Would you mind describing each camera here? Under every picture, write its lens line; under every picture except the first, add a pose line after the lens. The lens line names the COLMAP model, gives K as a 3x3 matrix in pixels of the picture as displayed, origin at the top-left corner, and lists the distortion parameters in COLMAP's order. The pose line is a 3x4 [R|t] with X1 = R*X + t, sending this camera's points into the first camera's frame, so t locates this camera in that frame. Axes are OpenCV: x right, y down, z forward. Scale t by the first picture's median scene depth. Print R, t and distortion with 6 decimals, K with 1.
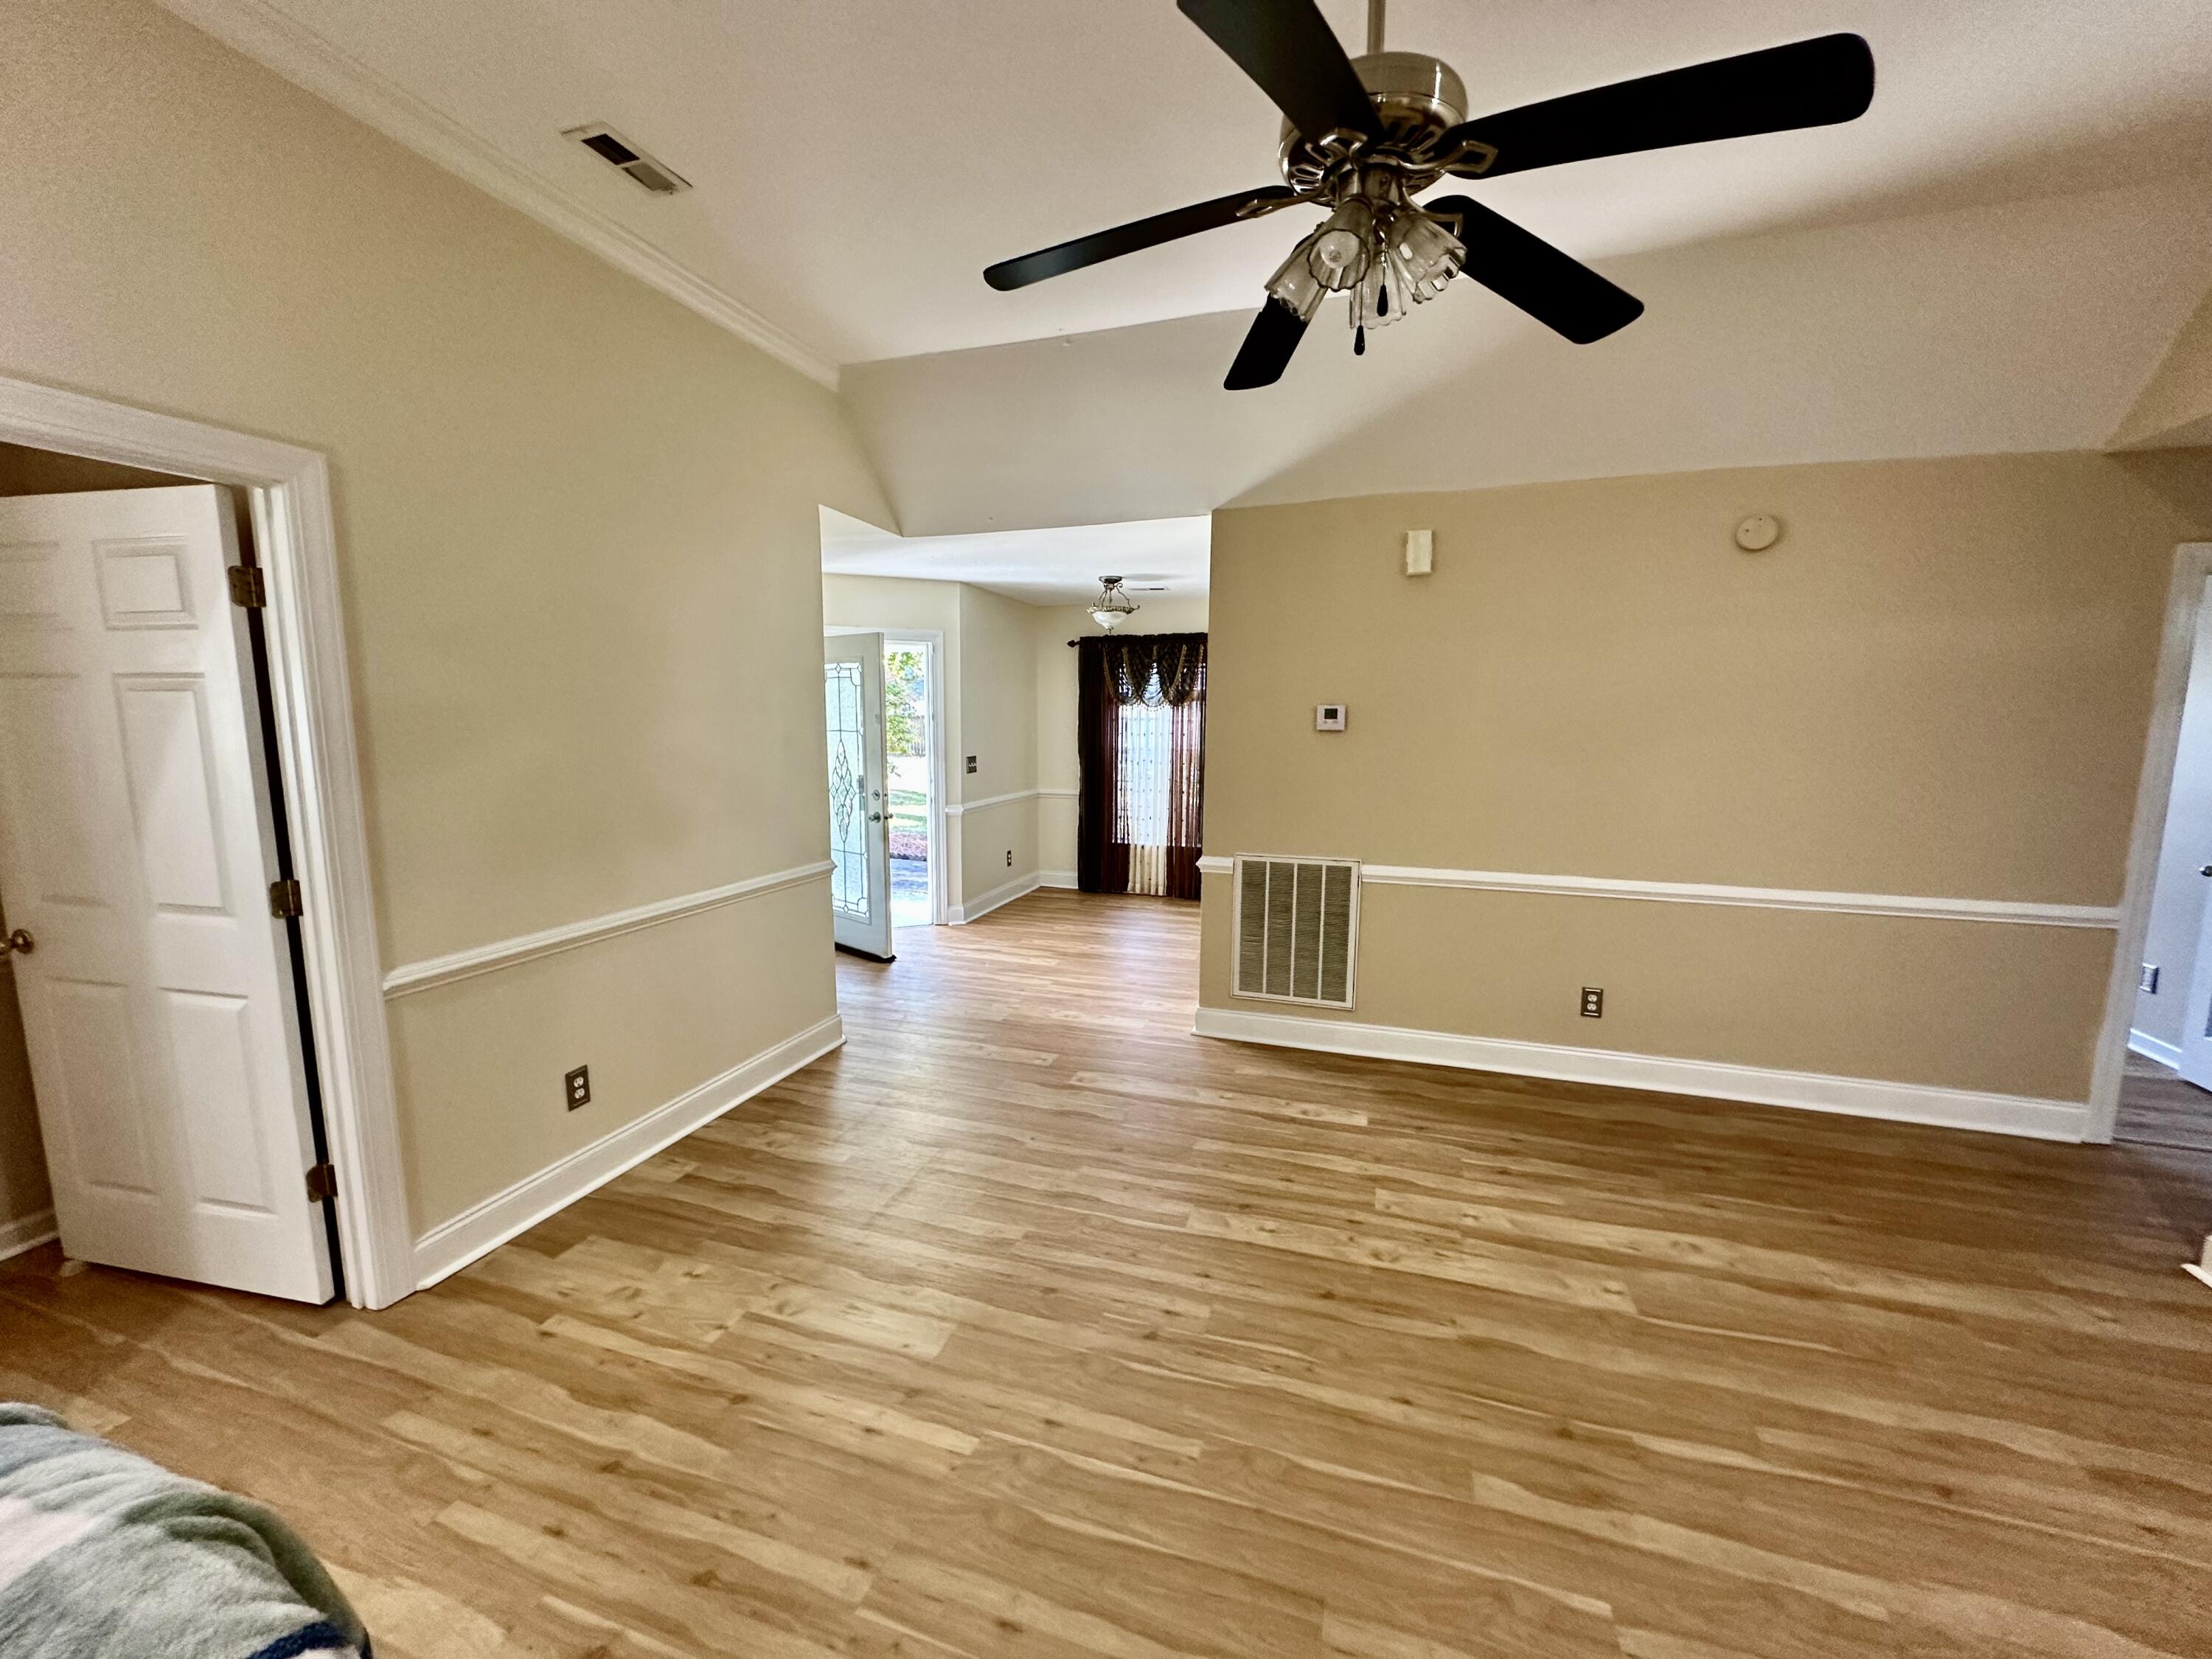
lens RADIAL K [[881.1, 0, 1101.2], [0, 881.1, 830.1], [0, 0, 1]] dist [-0.003280, 0.000010]
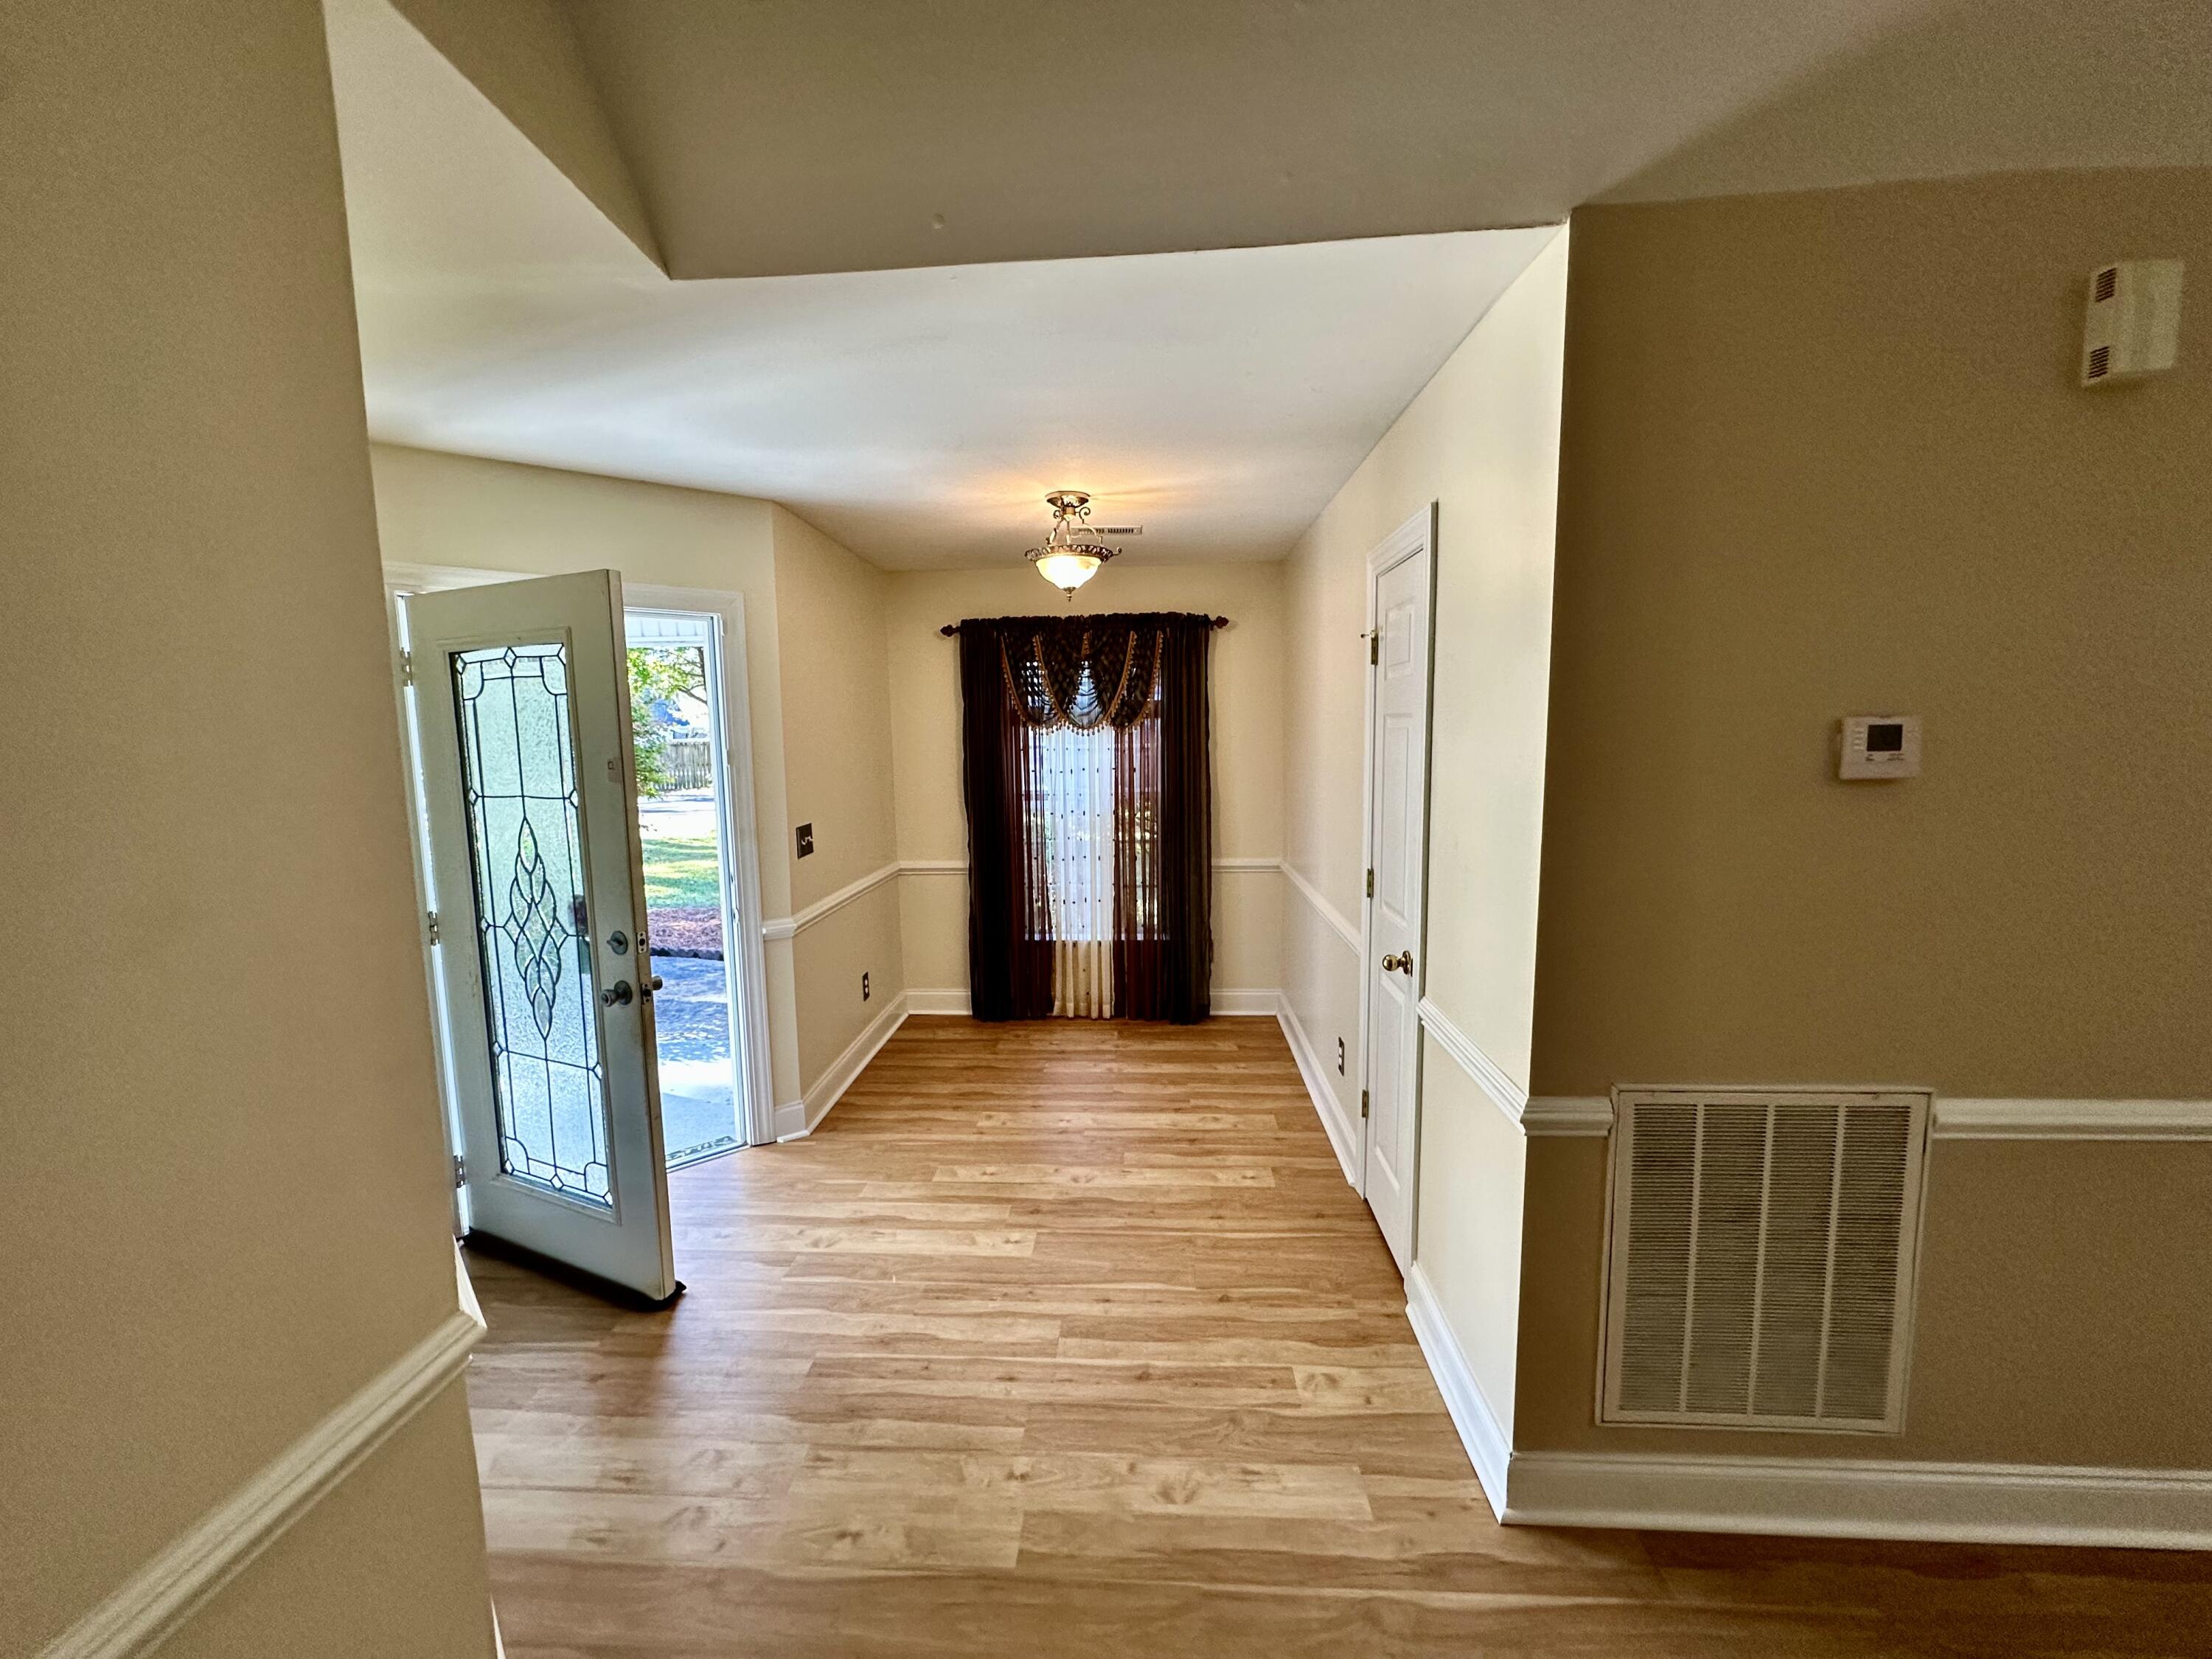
lens RADIAL K [[881.1, 0, 1101.2], [0, 881.1, 830.1], [0, 0, 1]] dist [-0.003280, 0.000010]
pose [[0.965416, -0.050639, 0.255750, -0.127871], [0.056160, 0.998319, -0.014326, -0.073136], [-0.254594, 0.028194, 0.966637, 0.494939]]
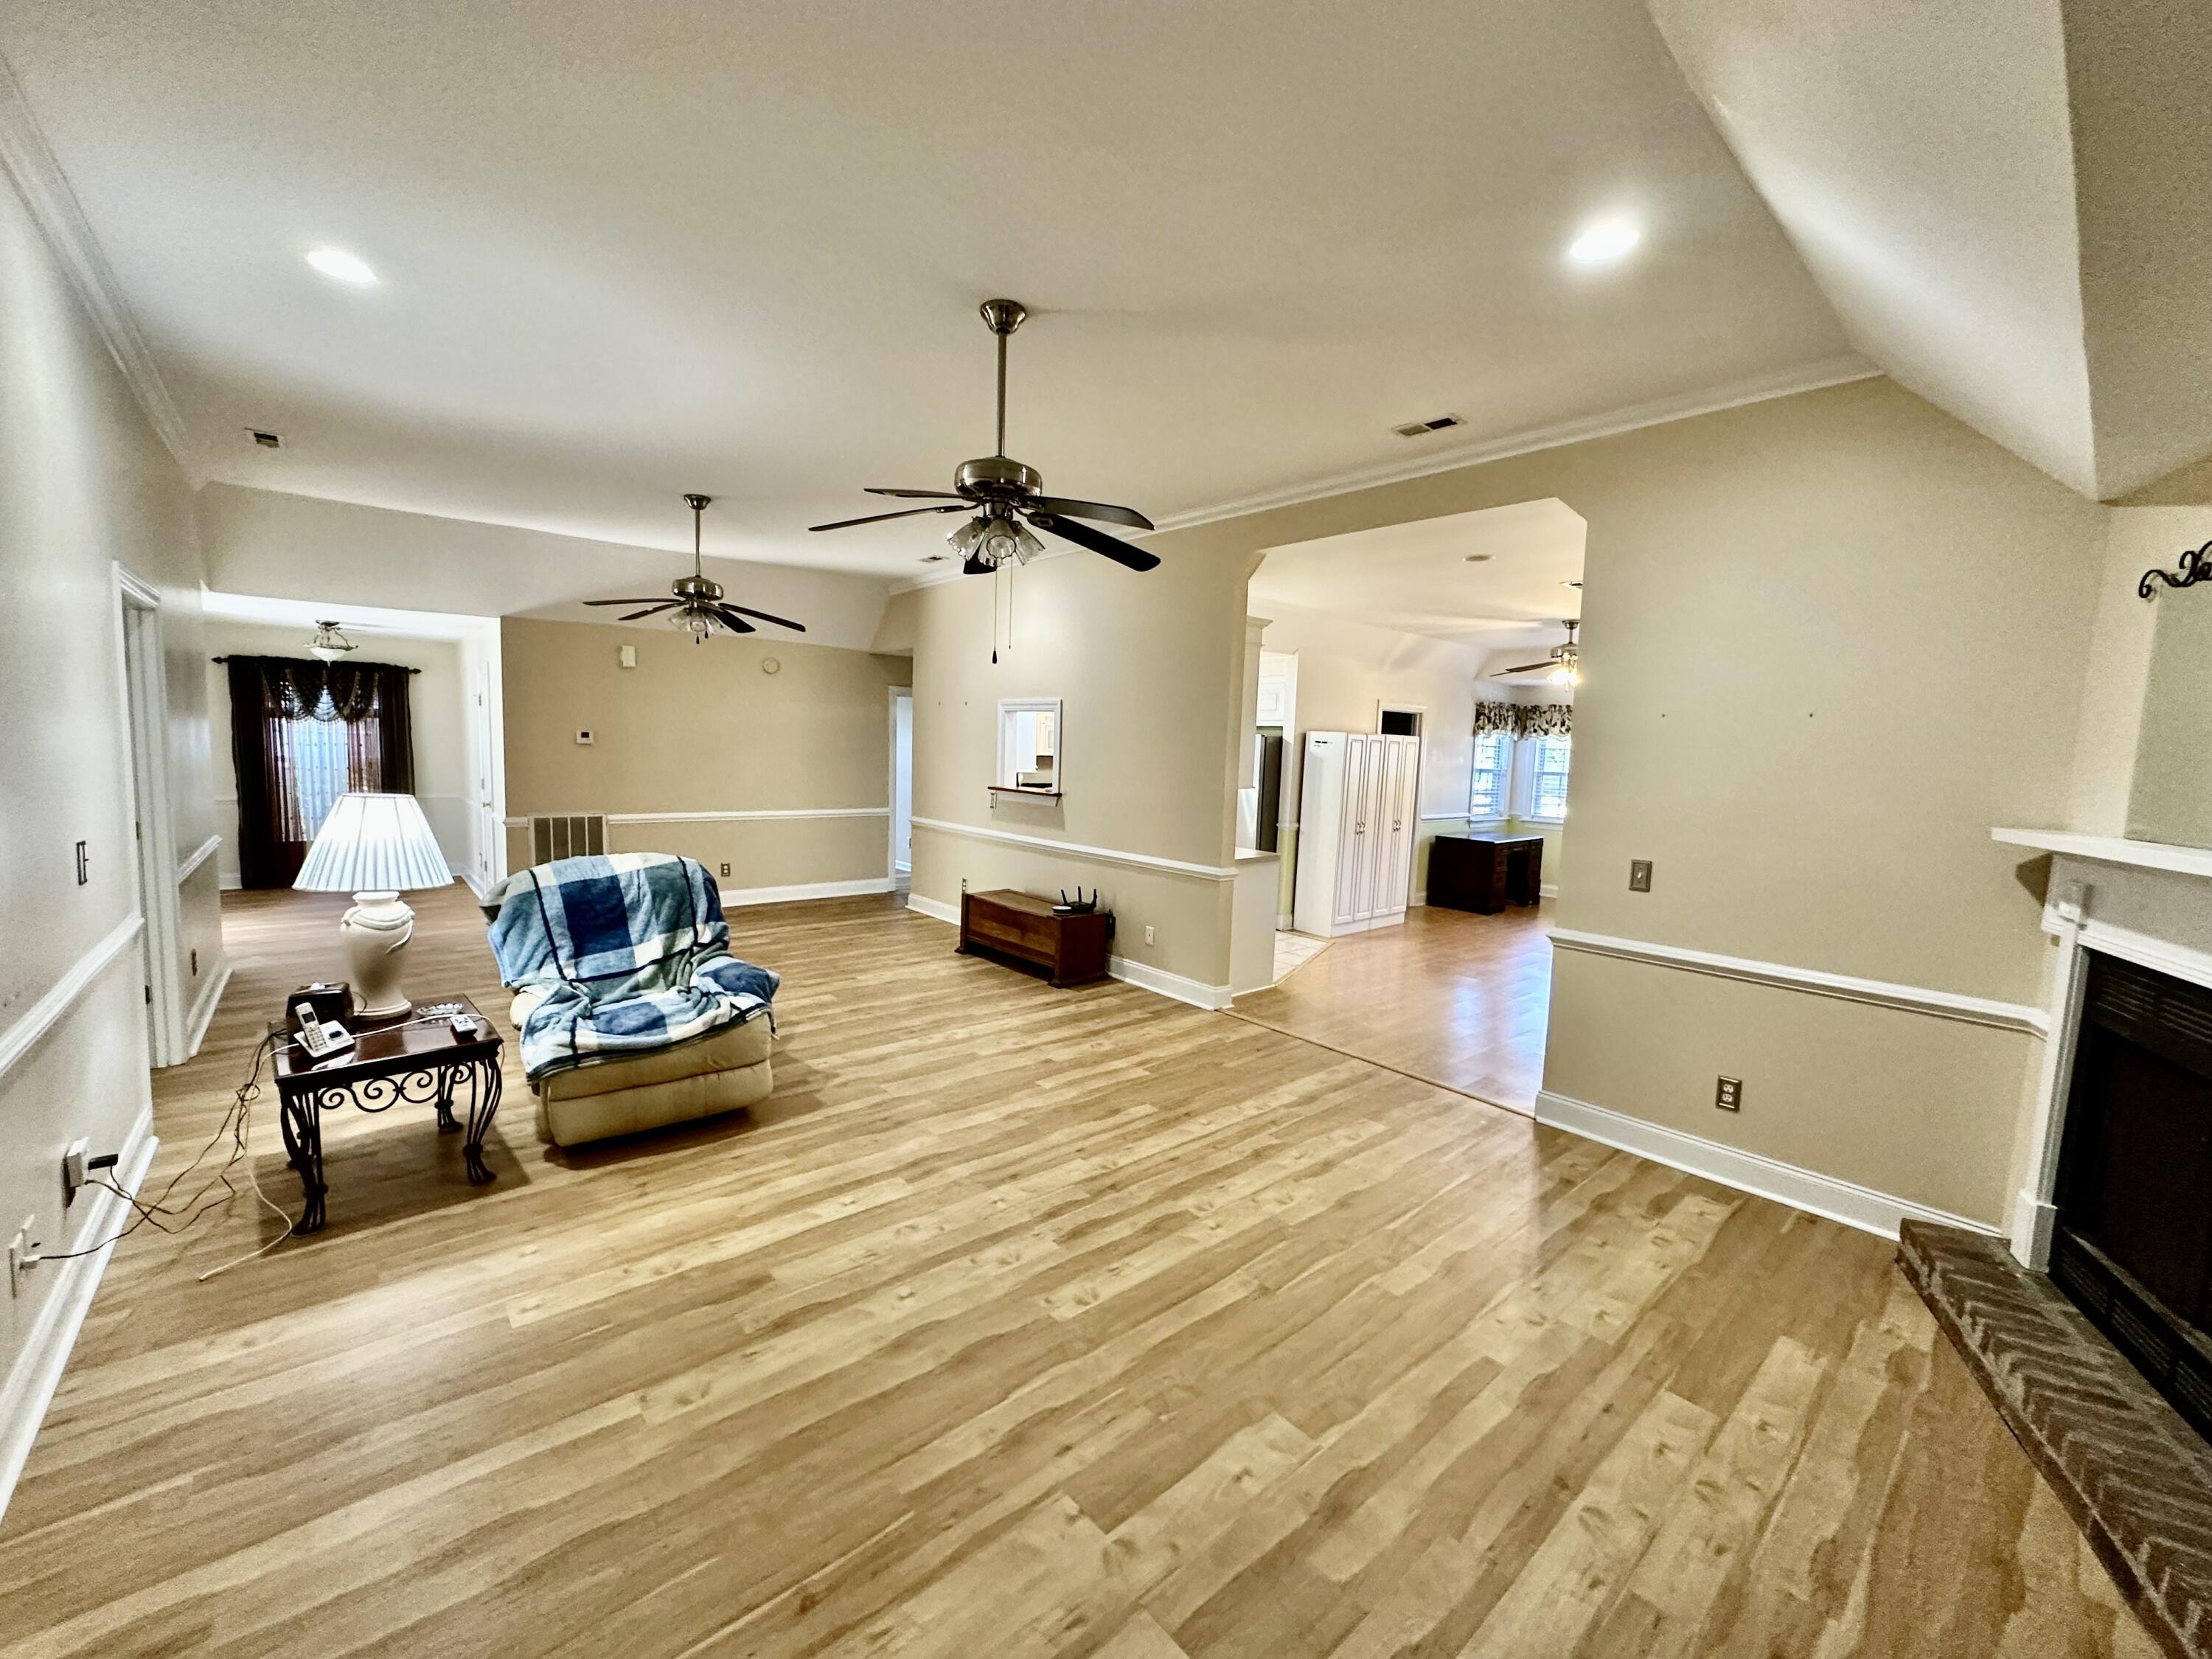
lens RADIAL K [[881.1, 0, 1101.2], [0, 881.1, 830.1], [0, 0, 1]] dist [-0.003280, 0.000010]
pose [[0.508353, -0.069643, 0.858328, -0.563307], [0.087077, 0.995773, 0.029223, 0.077968], [-0.856735, 0.059885, 0.512269, -0.625000]]
